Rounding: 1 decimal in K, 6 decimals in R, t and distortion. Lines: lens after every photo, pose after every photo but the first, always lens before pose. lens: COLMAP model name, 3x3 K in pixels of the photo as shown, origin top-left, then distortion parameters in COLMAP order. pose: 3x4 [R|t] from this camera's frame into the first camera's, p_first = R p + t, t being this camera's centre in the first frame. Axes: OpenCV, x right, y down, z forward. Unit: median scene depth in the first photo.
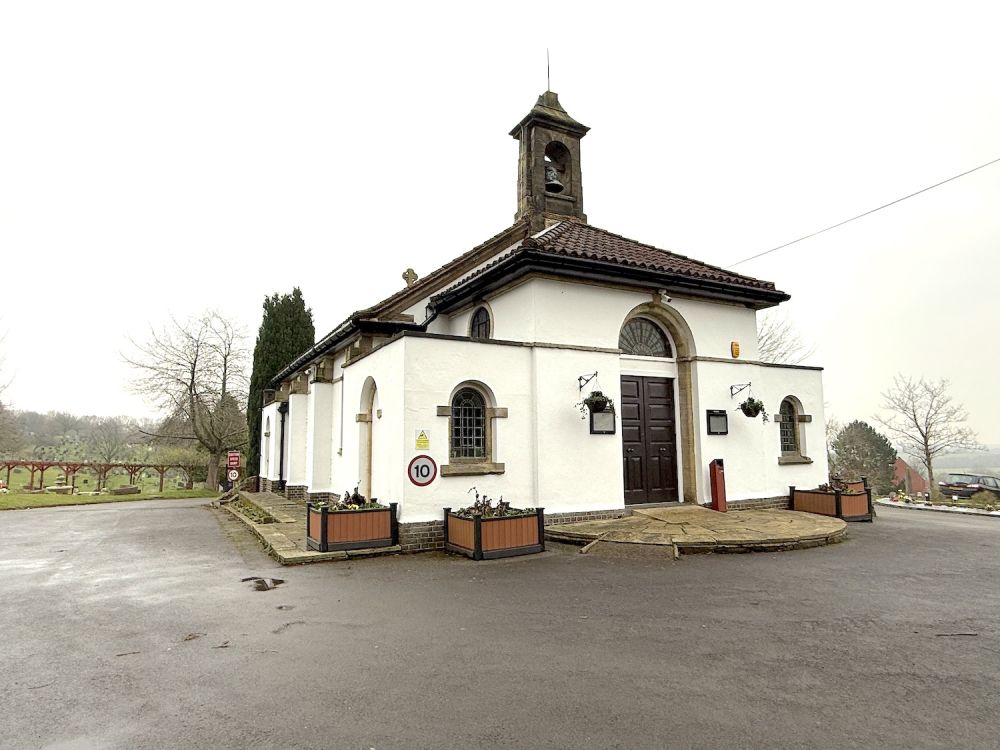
lens RADIAL K [[638.2, 0, 500.2], [0, 638.2, 373.9], [0, 0, 1]] dist [0.019770, -0.001578]
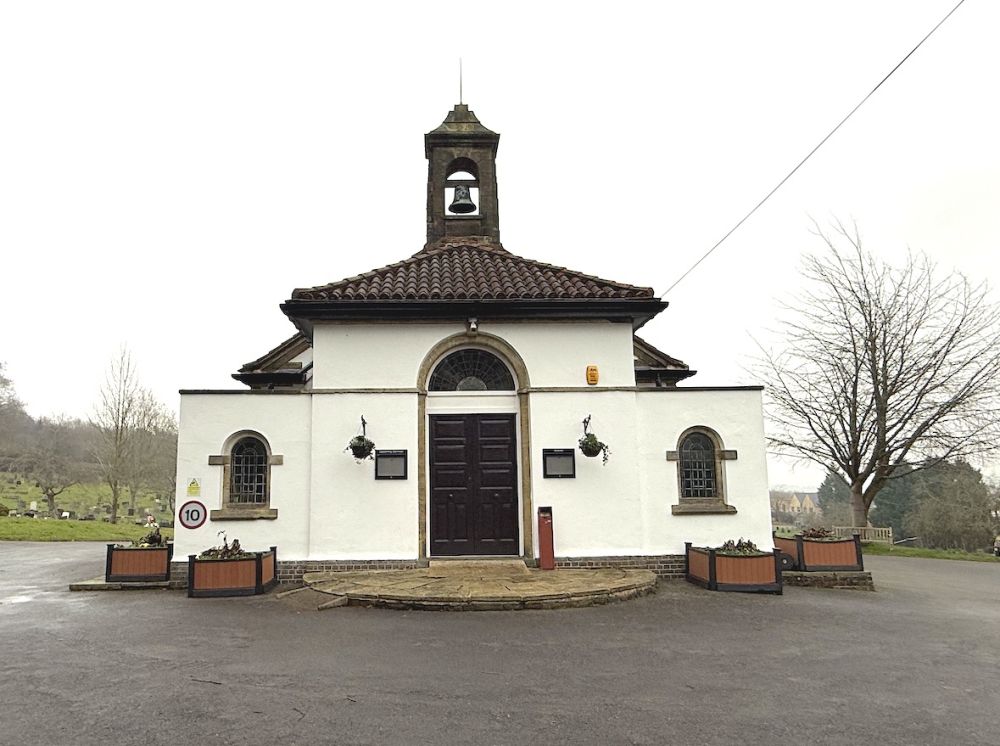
lens RADIAL K [[782.3, 0, 495.3], [0, 782.3, 368.5], [0, 0, 1]] dist [0.035583, -0.055424]
pose [[0.874810, -0.070426, -0.479320, 0.877955], [0.056388, 0.997455, -0.043642, -0.010891], [0.481174, 0.011150, 0.876554, 0.048448]]
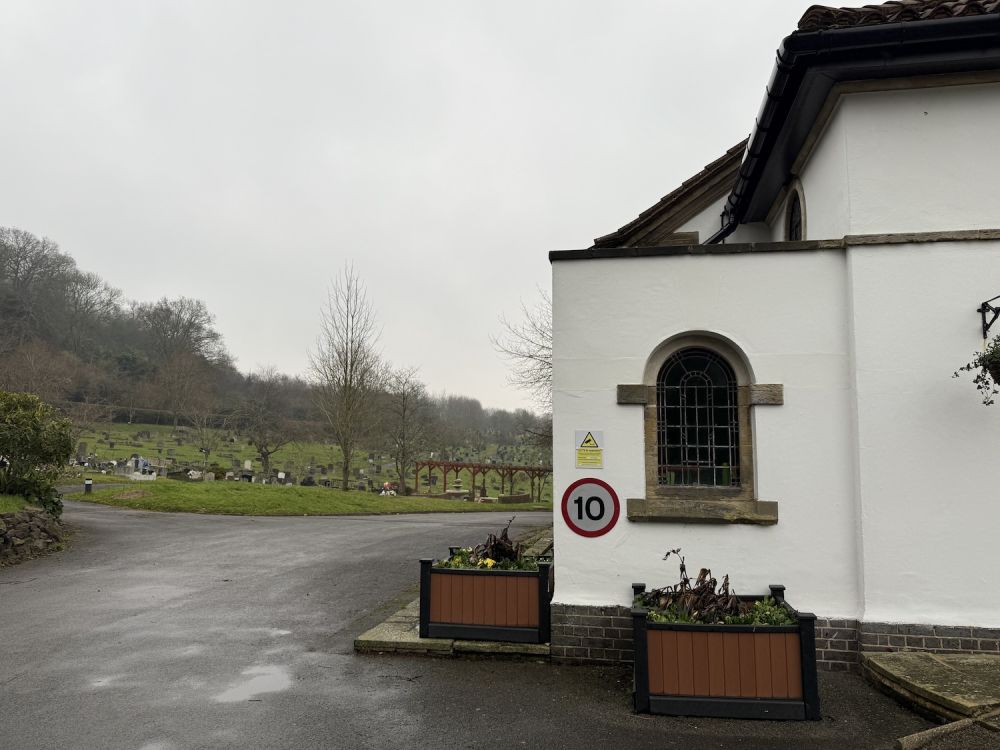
lens RADIAL K [[782.3, 0, 504.0], [0, 782.3, 368.4], [0, 0, 1]] dist [0.035583, -0.055424]
pose [[0.759229, -0.052219, -0.648725, 0.219213], [0.059731, 0.998160, -0.010441, 0.033526], [0.648077, -0.030822, 0.760951, 0.403354]]
